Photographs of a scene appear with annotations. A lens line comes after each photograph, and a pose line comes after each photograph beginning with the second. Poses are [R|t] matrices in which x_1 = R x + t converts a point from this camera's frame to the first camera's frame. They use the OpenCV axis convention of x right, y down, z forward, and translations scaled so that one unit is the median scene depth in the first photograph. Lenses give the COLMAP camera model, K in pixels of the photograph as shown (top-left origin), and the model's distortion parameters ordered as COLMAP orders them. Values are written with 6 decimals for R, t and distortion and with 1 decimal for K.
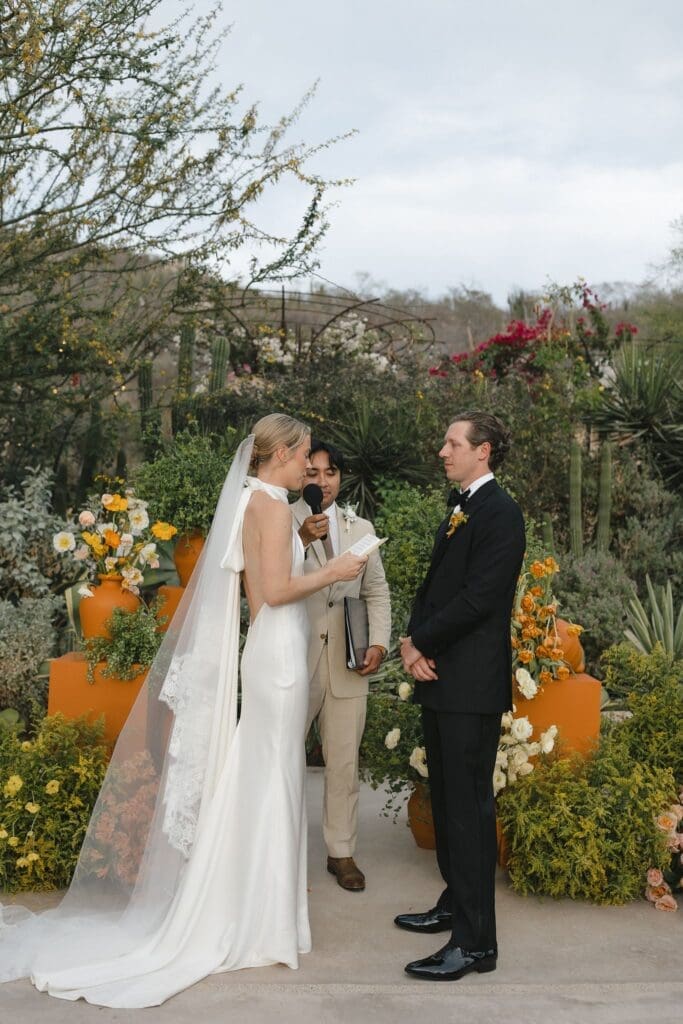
lens RADIAL K [[971.8, 0, 341.5], [0, 971.8, 512.0], [0, 0, 1]] dist [0.002531, -0.004446]
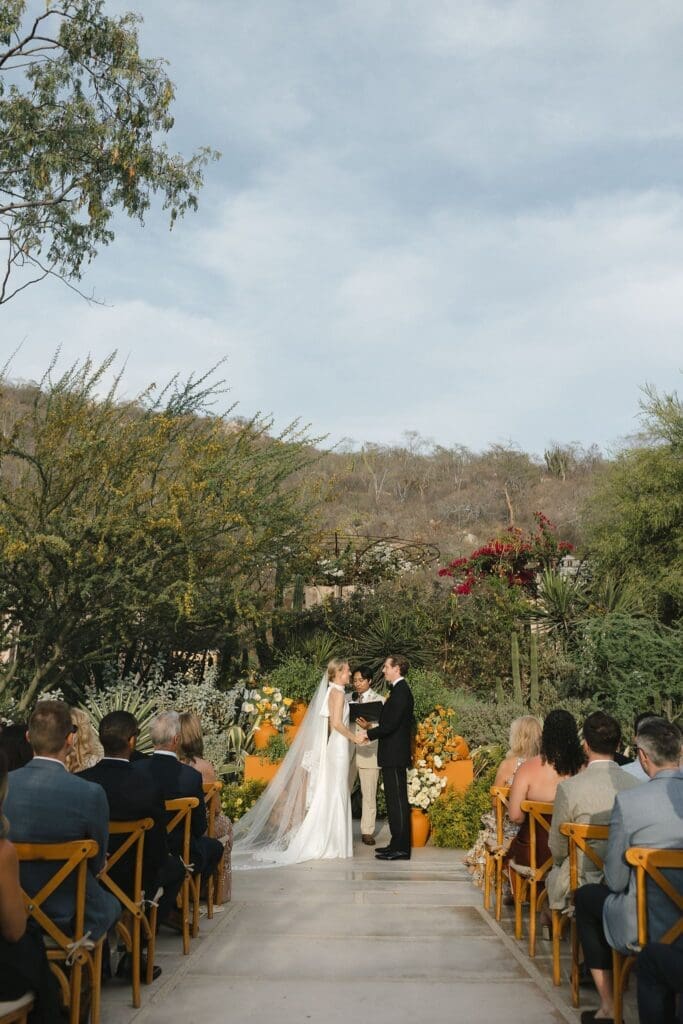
lens RADIAL K [[971.8, 0, 341.5], [0, 971.8, 512.0], [0, 0, 1]] dist [0.002531, -0.004446]
pose [[0.997587, -0.038985, -0.057440, 0.094591], [0.030101, 0.988509, -0.148138, -0.074769], [0.062555, 0.146051, 0.987297, -1.282270]]
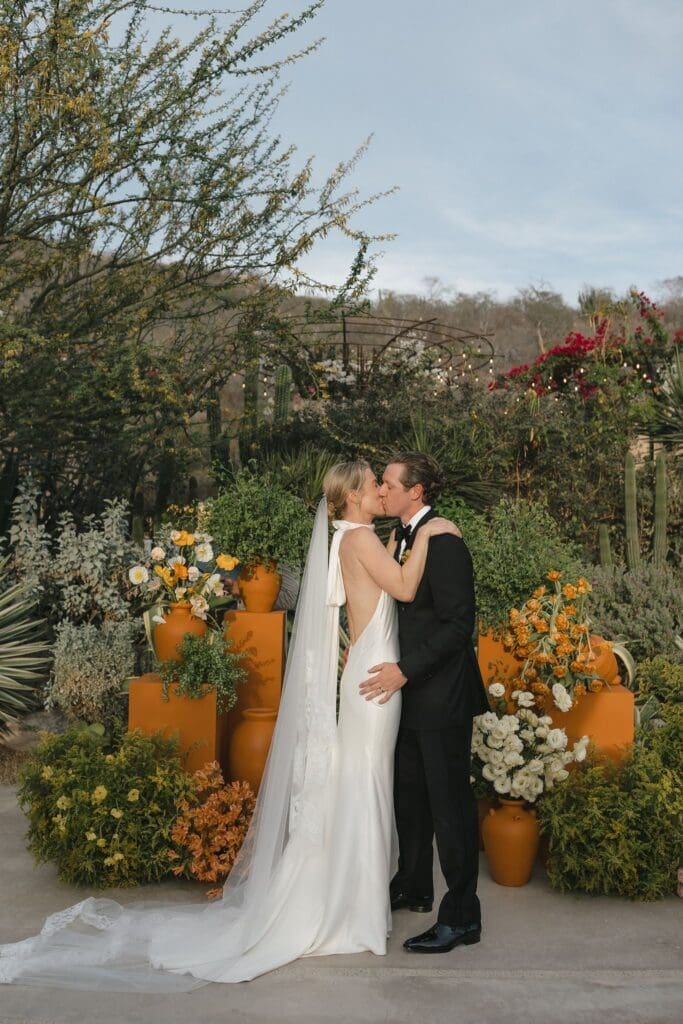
lens RADIAL K [[971.8, 0, 341.5], [0, 971.8, 512.0], [0, 0, 1]] dist [0.002531, -0.004446]
pose [[0.996510, -0.028819, -0.078340, 0.031575], [0.028345, 0.999573, -0.007152, -0.023443], [0.078513, 0.004907, 0.996901, -0.082947]]
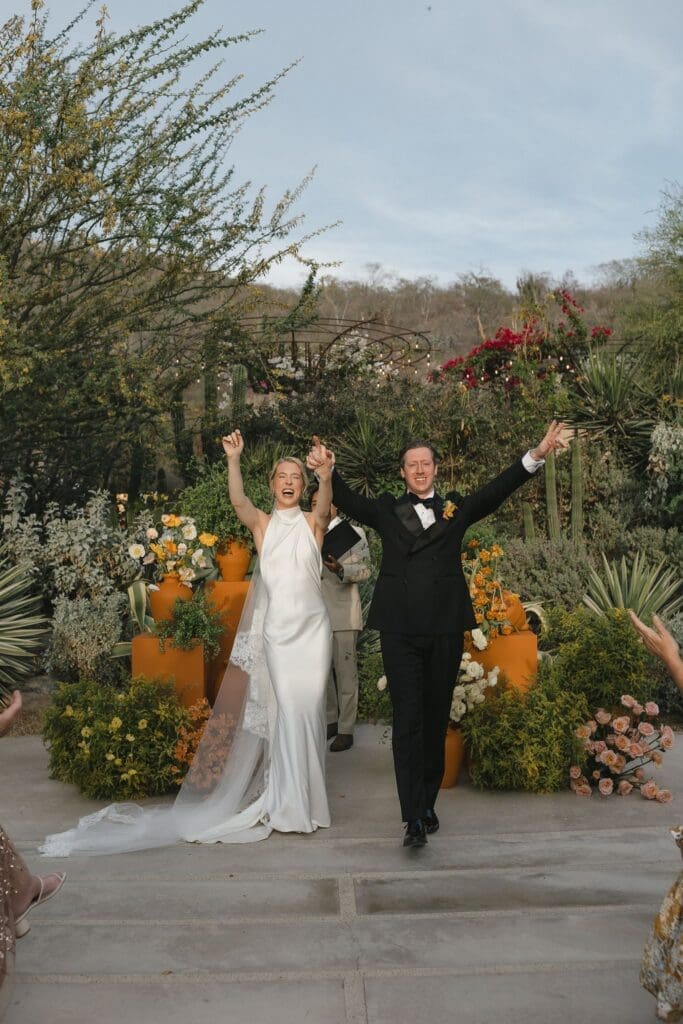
lens RADIAL K [[971.8, 0, 341.5], [0, 971.8, 512.0], [0, 0, 1]] dist [0.002531, -0.004446]
pose [[0.998415, -0.050540, -0.024757, 0.033856], [0.050795, 0.998661, 0.009770, -0.020076], [0.024230, -0.011012, 0.999646, -0.310224]]
